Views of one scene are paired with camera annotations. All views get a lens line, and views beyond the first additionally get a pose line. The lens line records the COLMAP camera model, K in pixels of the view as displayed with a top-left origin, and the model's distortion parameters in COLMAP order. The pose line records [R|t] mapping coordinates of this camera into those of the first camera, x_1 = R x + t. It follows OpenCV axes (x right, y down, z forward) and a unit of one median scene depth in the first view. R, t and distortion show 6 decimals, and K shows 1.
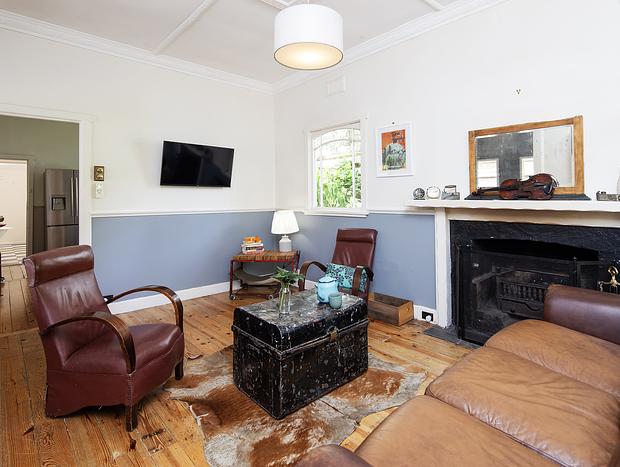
lens RADIAL K [[342.5, 0, 304.5], [0, 342.5, 232.9], [0, 0, 1]] dist [-0.000456, -0.000204]
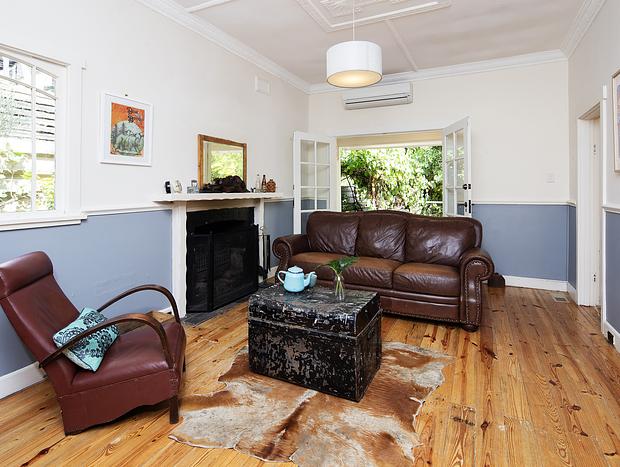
lens RADIAL K [[342.5, 0, 304.5], [0, 342.5, 232.9], [0, 0, 1]] dist [-0.000456, -0.000204]
pose [[-0.376339, -0.112440, 0.919634, -0.700298], [0.101716, 0.981594, 0.161640, -0.110444], [-0.920882, 0.154373, -0.357975, 1.053283]]
